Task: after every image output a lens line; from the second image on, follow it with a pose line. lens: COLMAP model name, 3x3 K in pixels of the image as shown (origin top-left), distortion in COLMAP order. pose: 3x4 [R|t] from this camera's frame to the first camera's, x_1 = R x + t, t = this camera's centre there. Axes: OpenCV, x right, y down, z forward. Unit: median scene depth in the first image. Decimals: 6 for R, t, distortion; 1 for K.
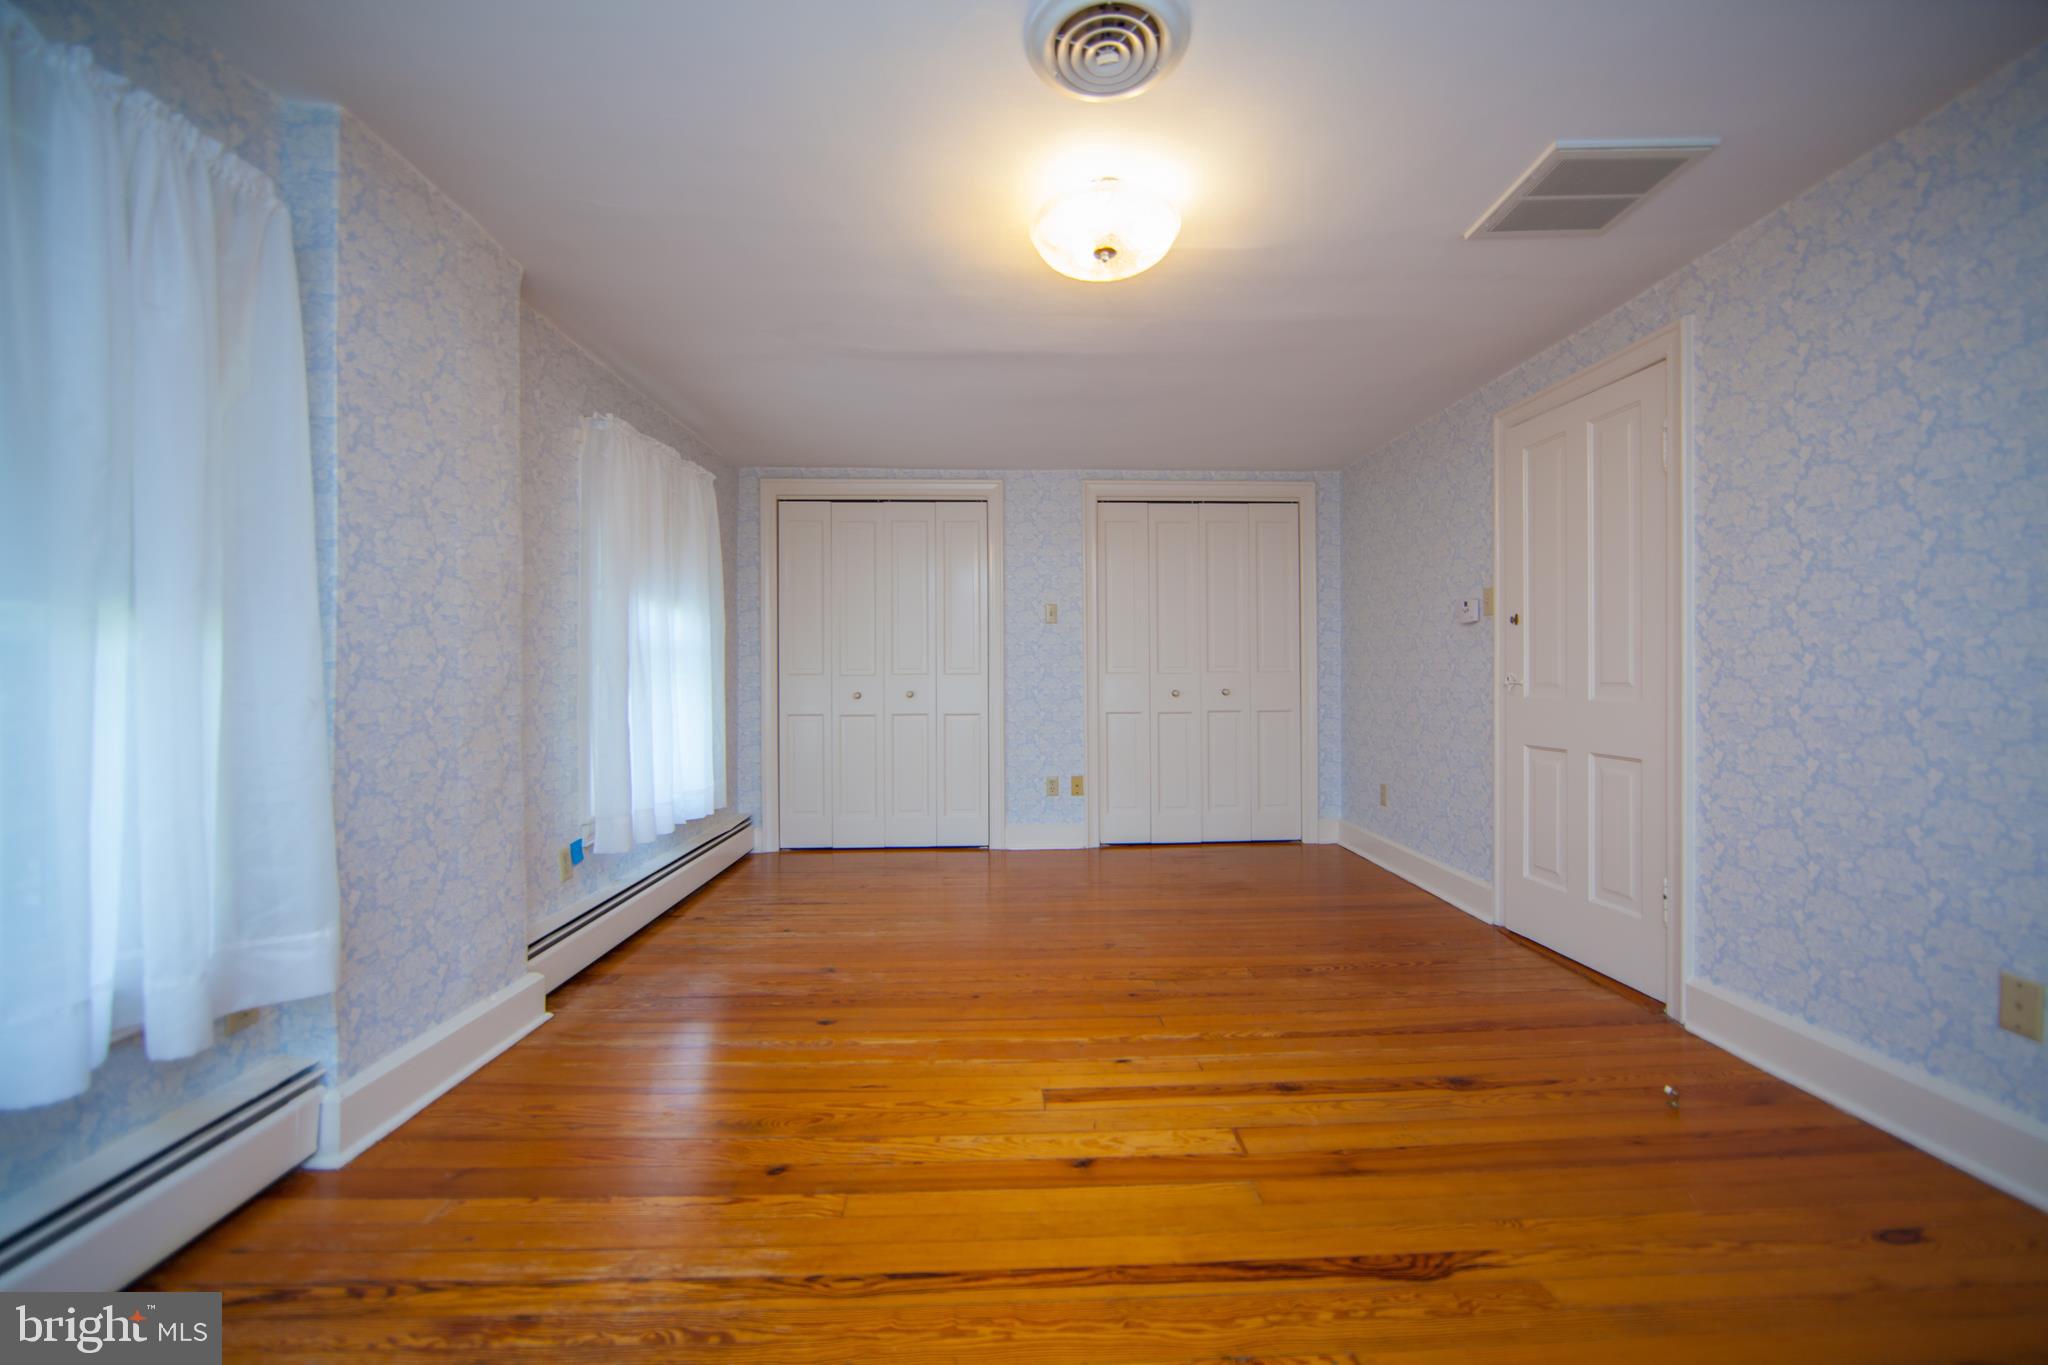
lens RADIAL K [[807.7, 0, 1035.0], [0, 807.7, 677.0], [0, 0, 1]] dist [0.002283, 0.000204]
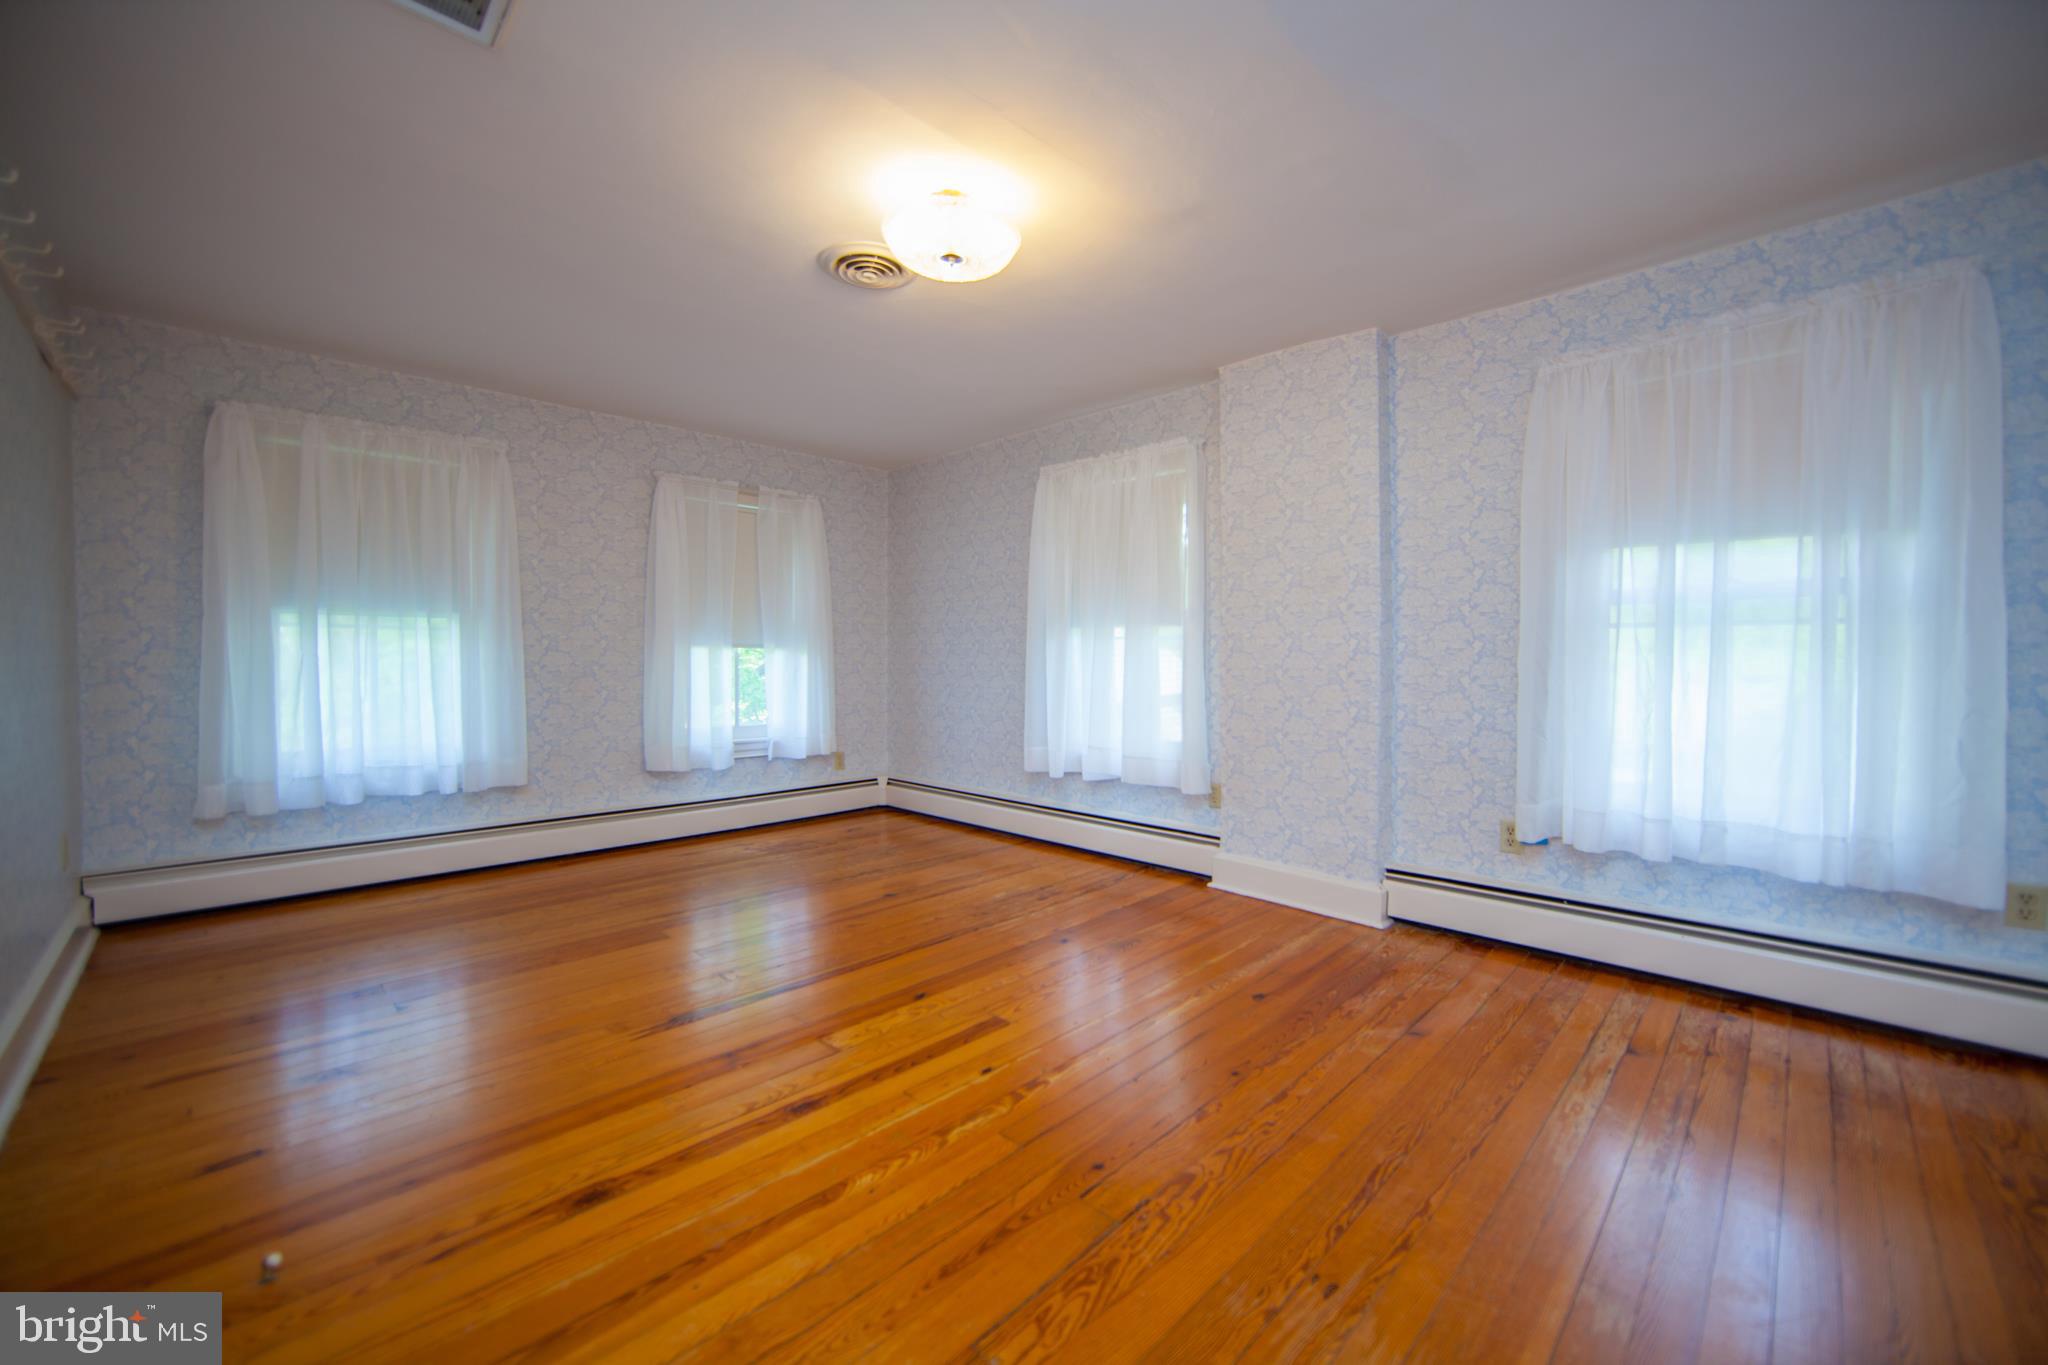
lens RADIAL K [[807.7, 0, 1035.0], [0, 807.7, 677.0], [0, 0, 1]] dist [0.002283, 0.000204]
pose [[-0.728668, 0.018877, -0.684607, 0.703334], [0.002705, 0.999692, 0.024687, 0.008115], [0.684862, 0.016136, -0.728494, 1.743914]]
